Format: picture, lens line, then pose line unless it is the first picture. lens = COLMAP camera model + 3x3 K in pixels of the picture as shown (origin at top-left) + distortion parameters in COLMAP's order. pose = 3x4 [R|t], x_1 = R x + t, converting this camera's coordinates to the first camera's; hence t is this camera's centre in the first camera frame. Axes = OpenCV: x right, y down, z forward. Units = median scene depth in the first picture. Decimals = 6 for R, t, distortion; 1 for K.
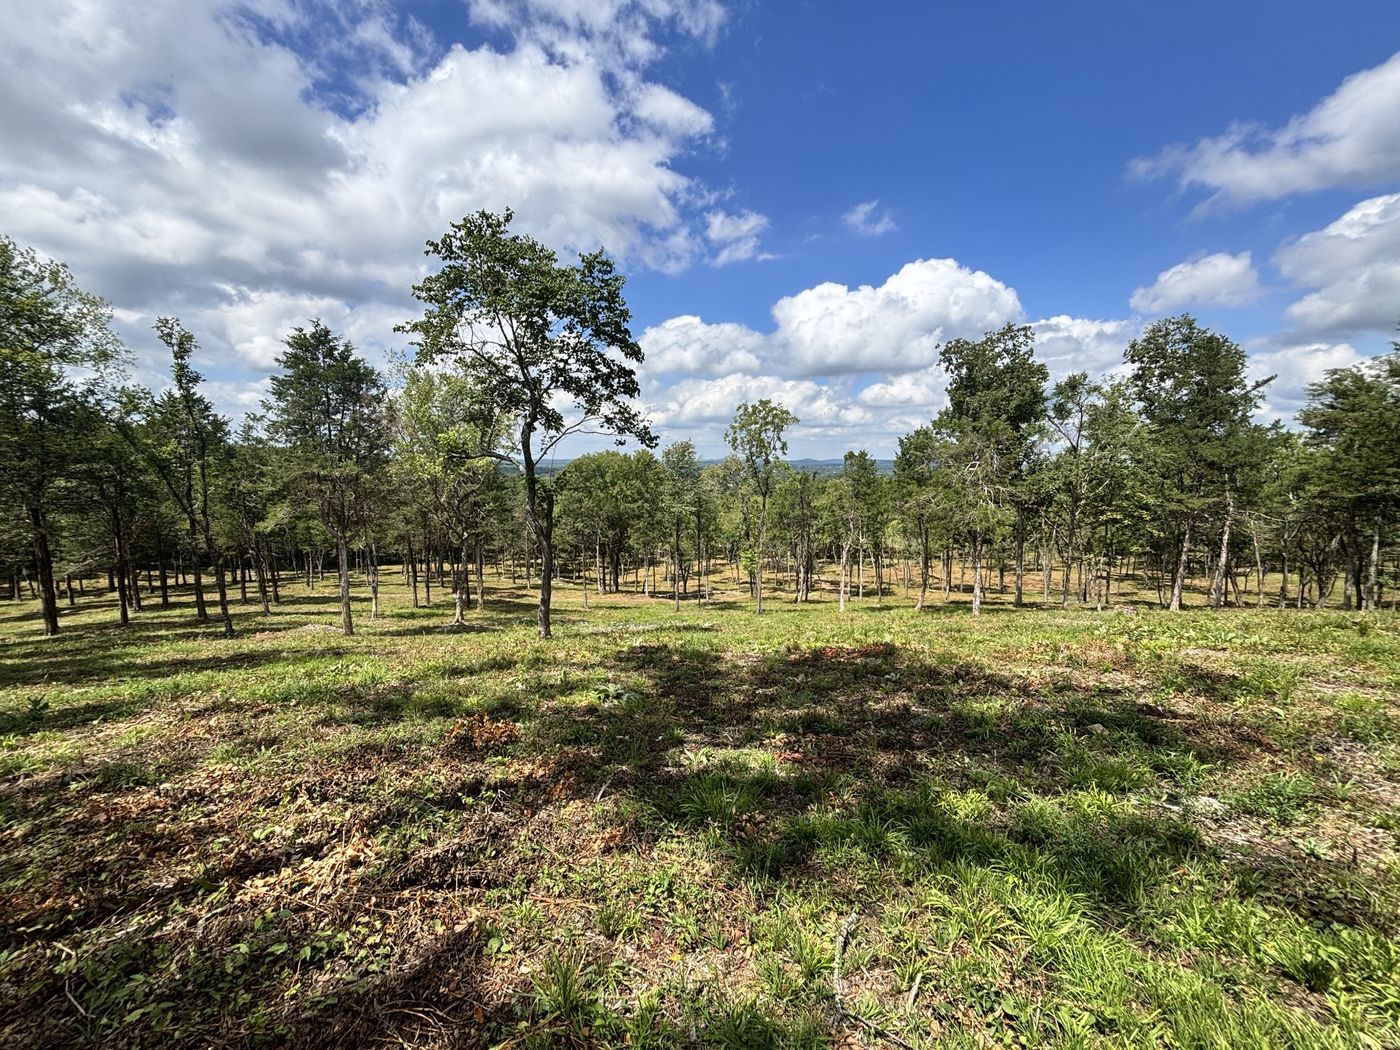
lens RADIAL K [[566.4, 0, 702.2], [0, 566.4, 525.3], [0, 0, 1]] dist [0.002690, 0.000421]
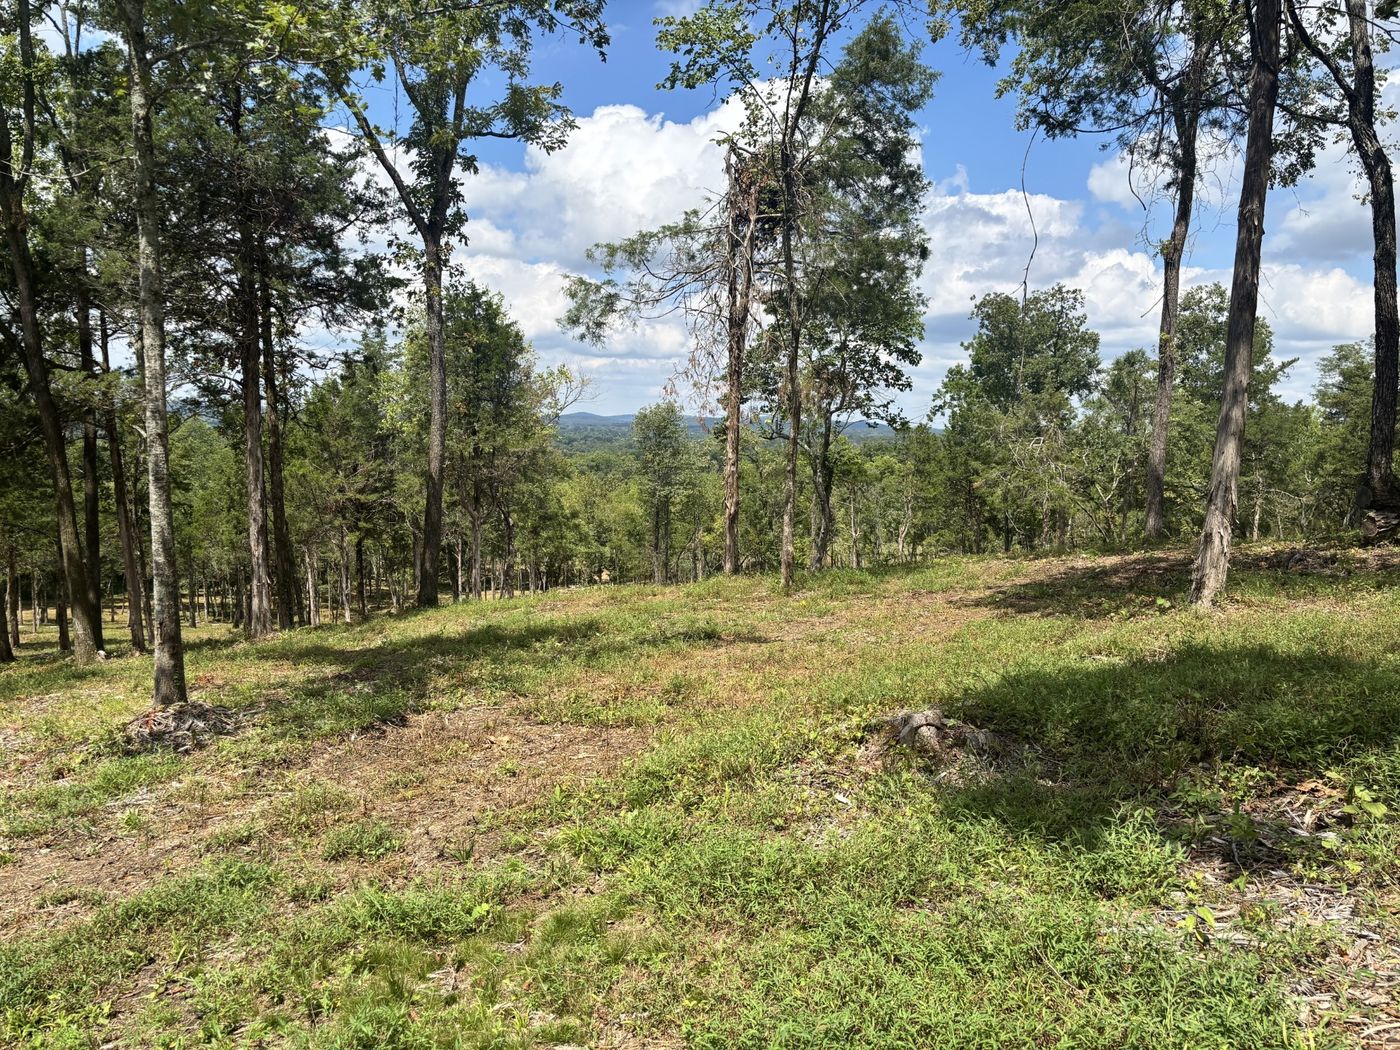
lens RADIAL K [[1056.3, 0, 698.7], [0, 1056.3, 522.0], [0, 0, 1]] dist [0.012057, 0.004304]
pose [[0.956570, -0.014039, 0.291163, -0.526309], [0.017677, 0.999795, -0.009870, 0.031053], [-0.290965, 0.014588, 0.956623, -0.461155]]
